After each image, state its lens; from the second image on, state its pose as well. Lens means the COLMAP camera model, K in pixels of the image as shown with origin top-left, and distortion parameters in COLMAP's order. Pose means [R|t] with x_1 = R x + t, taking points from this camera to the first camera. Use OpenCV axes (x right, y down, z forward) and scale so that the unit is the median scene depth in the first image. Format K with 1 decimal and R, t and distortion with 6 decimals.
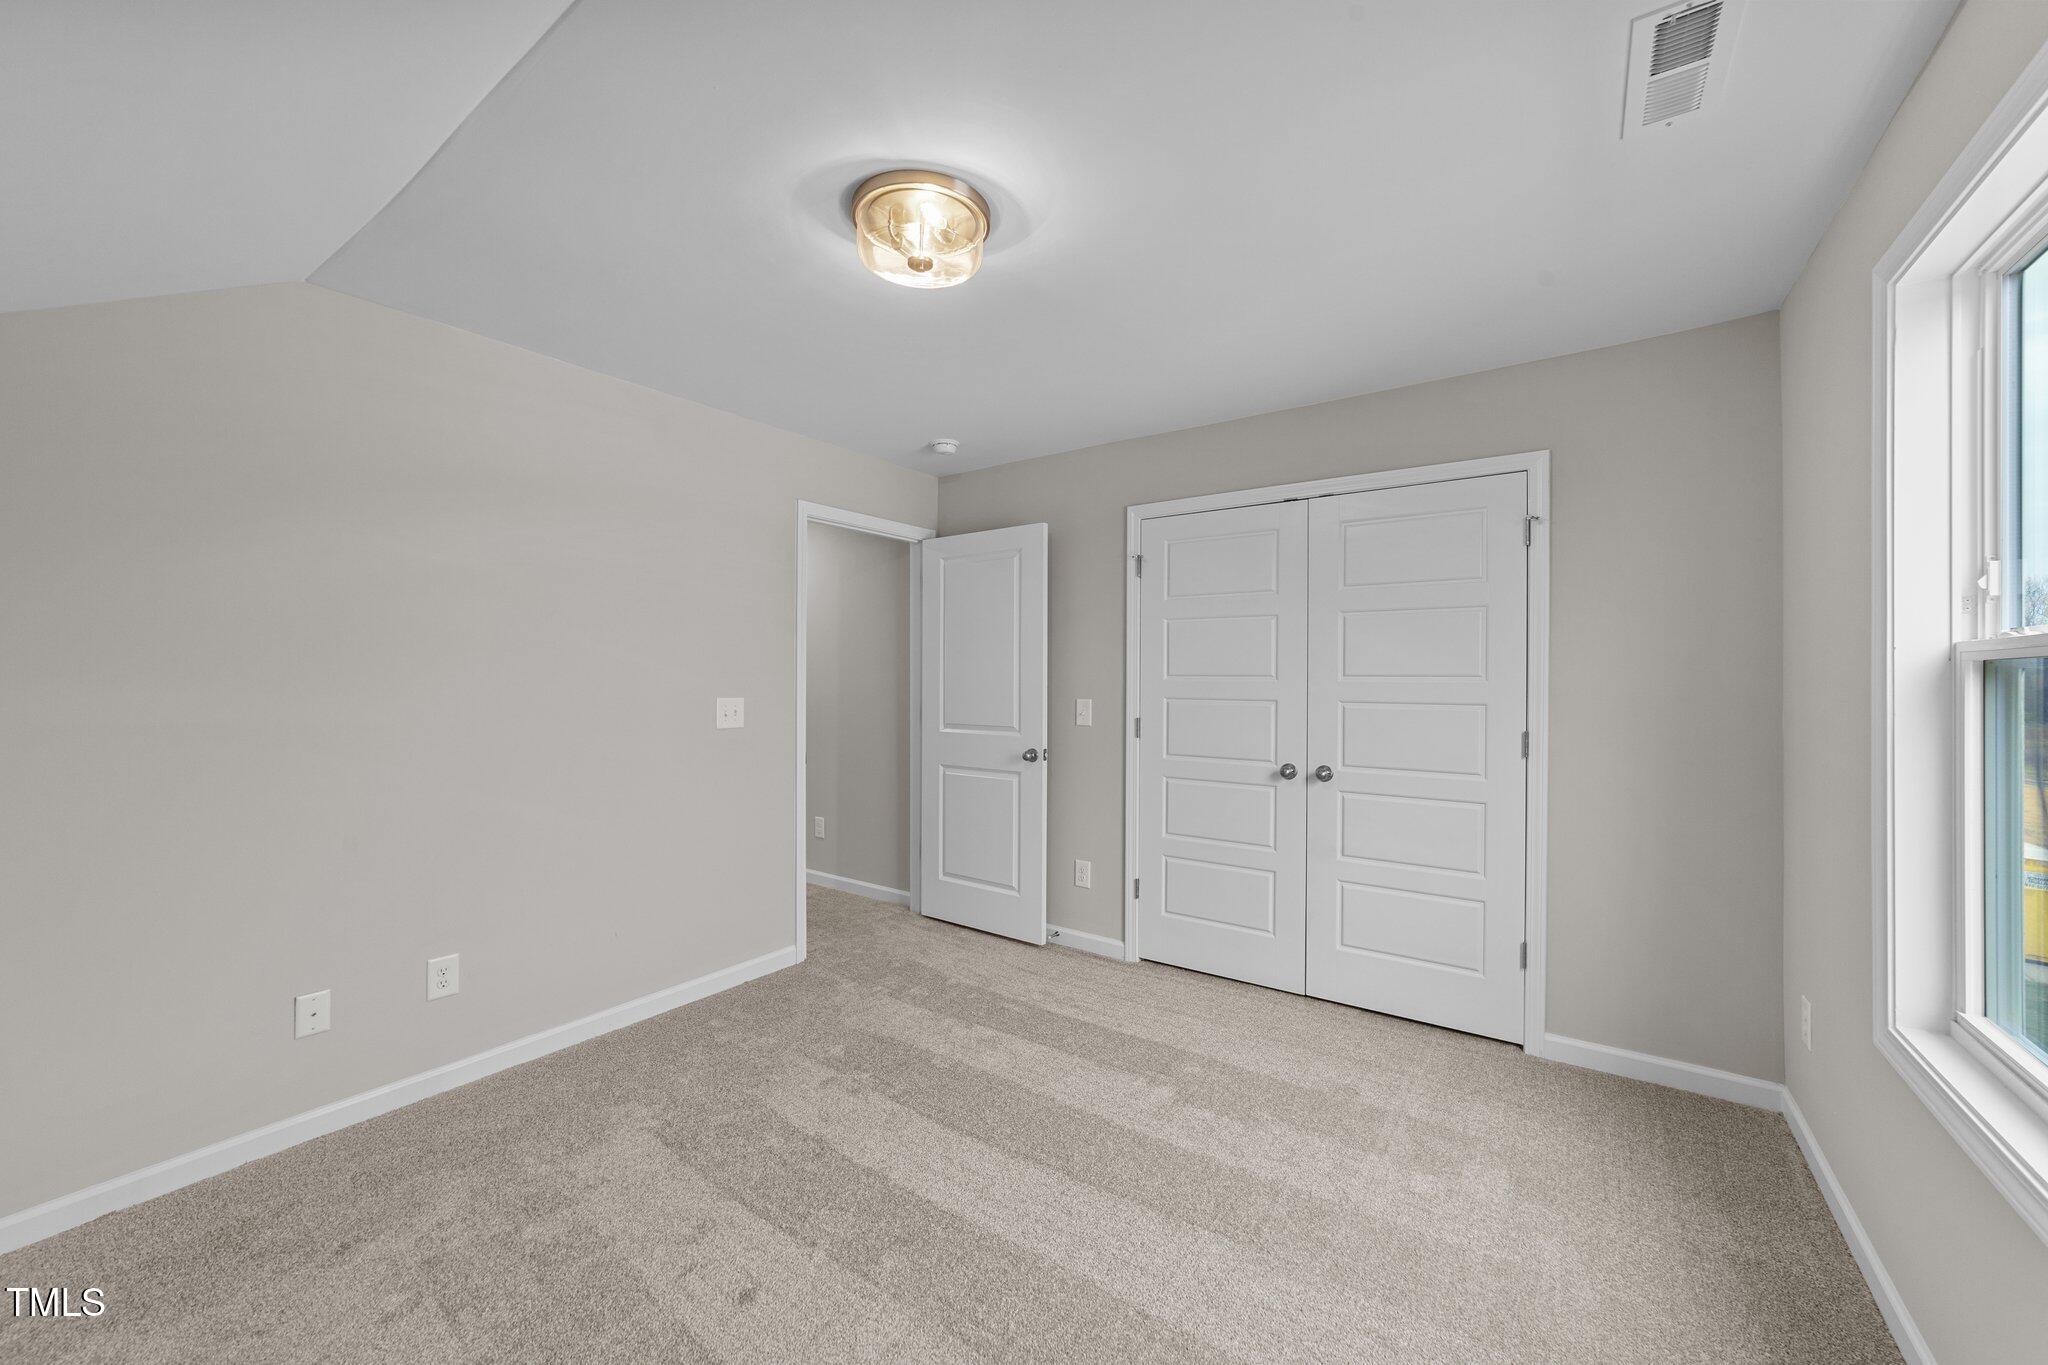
lens RADIAL K [[793.1, 0, 1026.6], [0, 793.1, 677.7], [0, 0, 1]] dist [-0.012739, 0.005178]
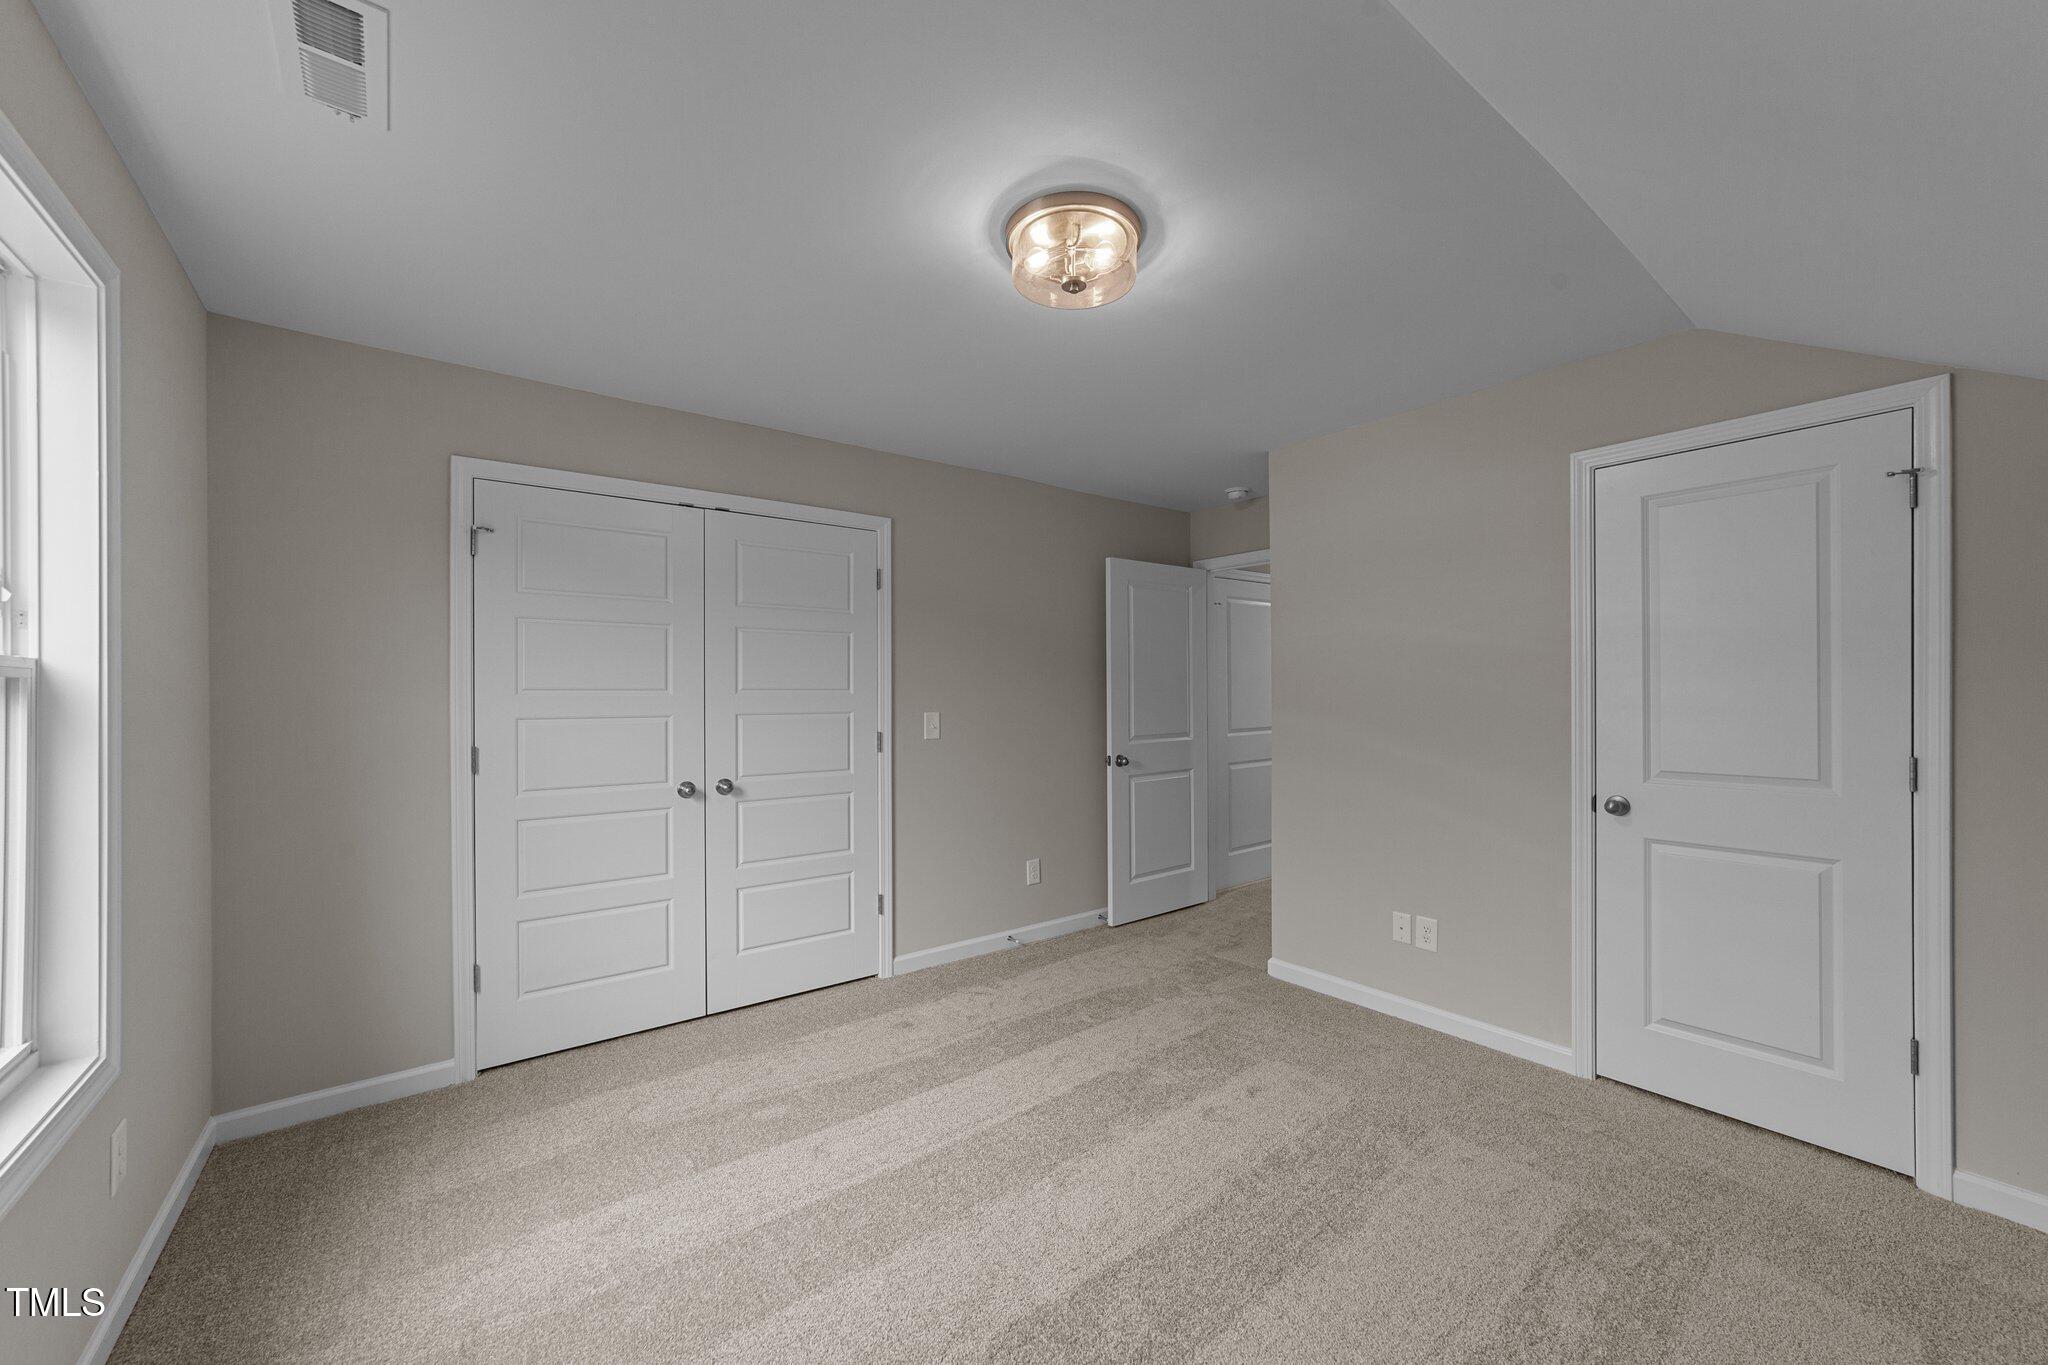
lens RADIAL K [[793.1, 0, 1030.4], [0, 793.1, 693.8], [0, 0, 1]] dist [-0.012739, 0.005178]
pose [[0.272900, -0.000809, 0.962042, -0.482445], [-0.000938, 0.999999, 0.001107, 0.001592], [-0.962042, -0.001205, 0.272899, 0.348601]]
